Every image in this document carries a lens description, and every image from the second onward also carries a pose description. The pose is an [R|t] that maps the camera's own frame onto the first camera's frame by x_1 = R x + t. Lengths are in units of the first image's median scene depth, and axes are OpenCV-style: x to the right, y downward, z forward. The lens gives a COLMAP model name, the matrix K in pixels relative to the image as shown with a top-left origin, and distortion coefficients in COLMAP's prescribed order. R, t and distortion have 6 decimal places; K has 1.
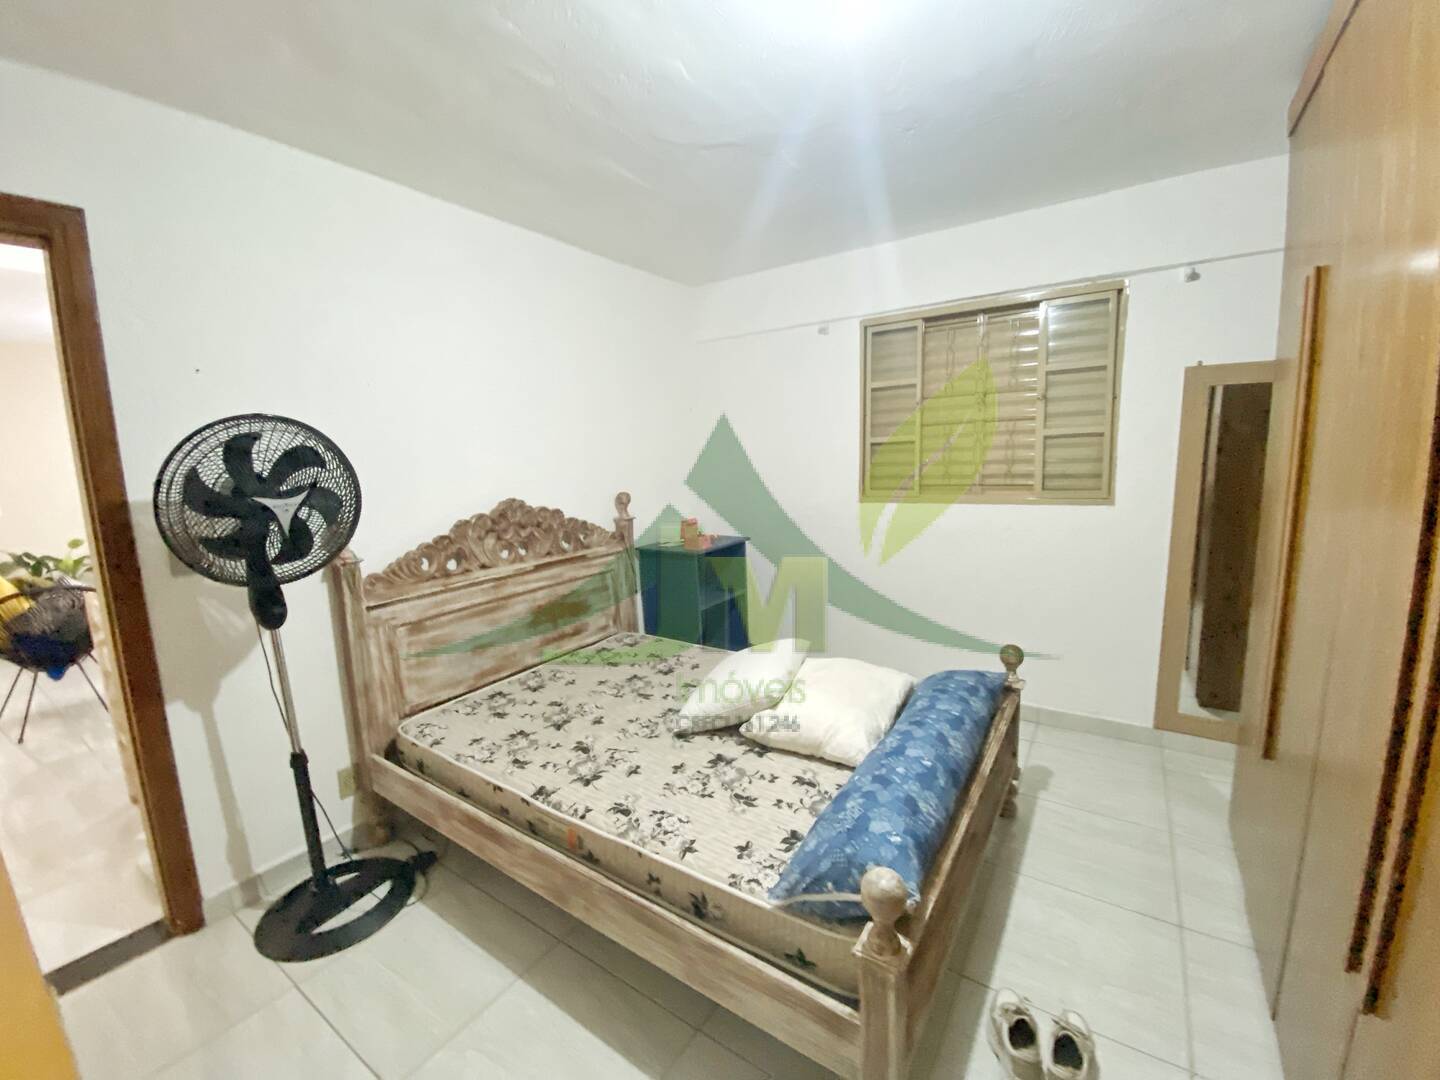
lens RADIAL K [[573.4, 0, 723.7], [0, 573.4, 549.1], [0, 0, 1]] dist [-0.006262, -0.004835]
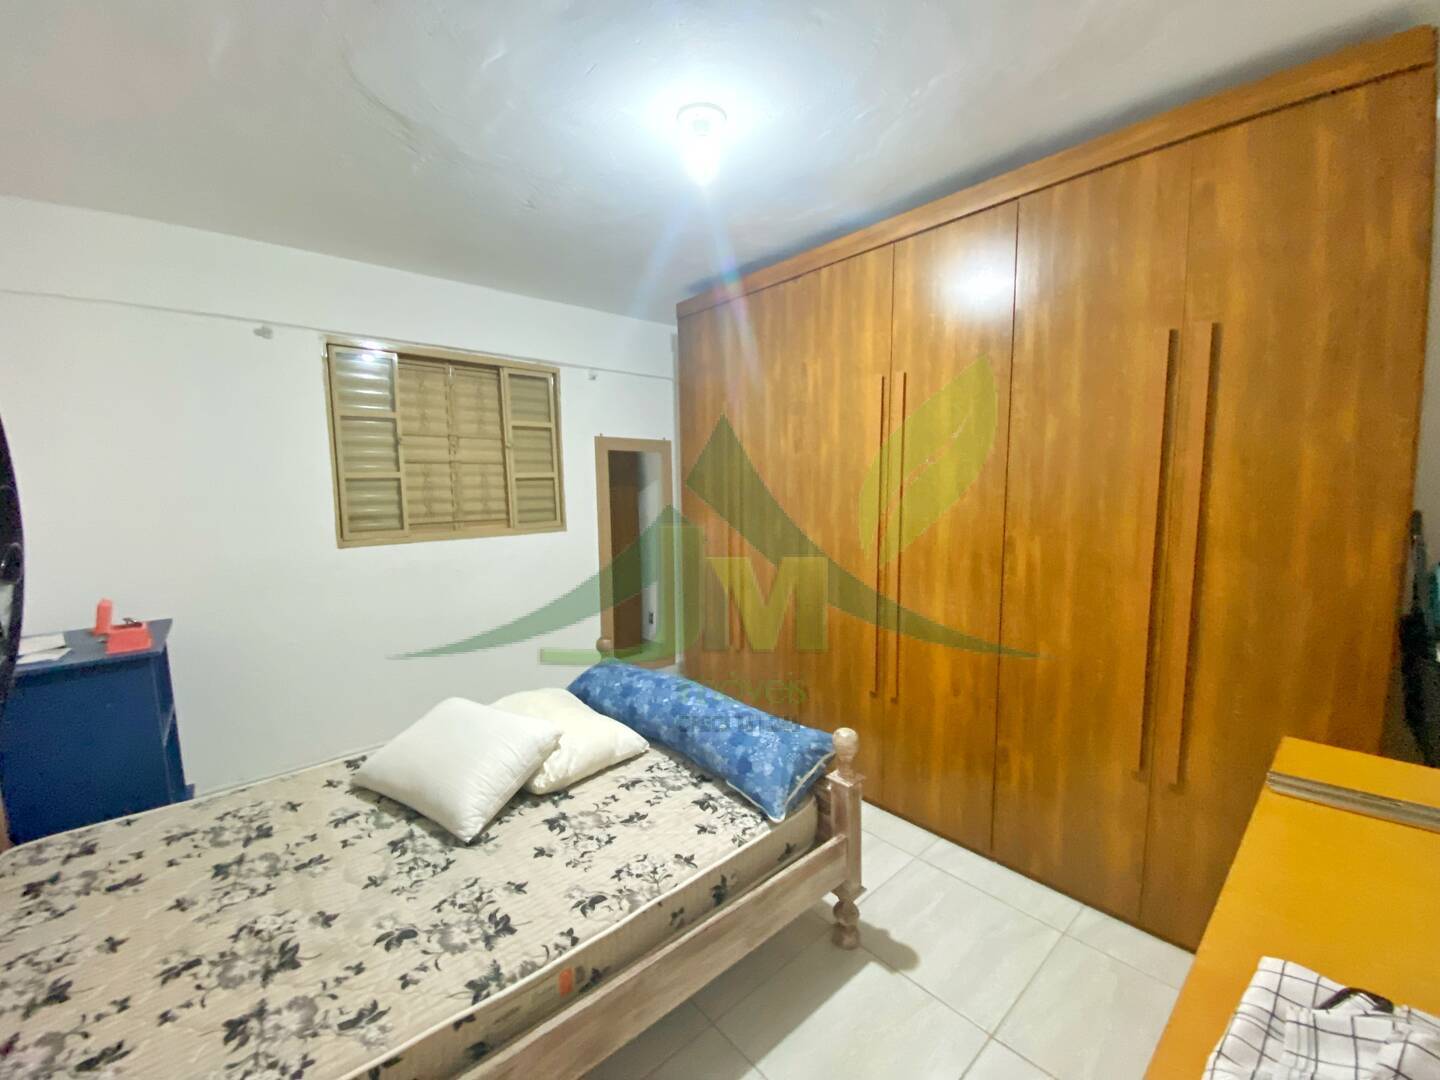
lens RADIAL K [[573.4, 0, 723.8], [0, 573.4, 535.9], [0, 0, 1]] dist [-0.006262, -0.004835]
pose [[0.250585, -0.058348, 0.966335, -0.801106], [0.156967, 0.987423, 0.018918, -0.050512], [-0.955284, 0.146942, 0.256592, 0.463591]]
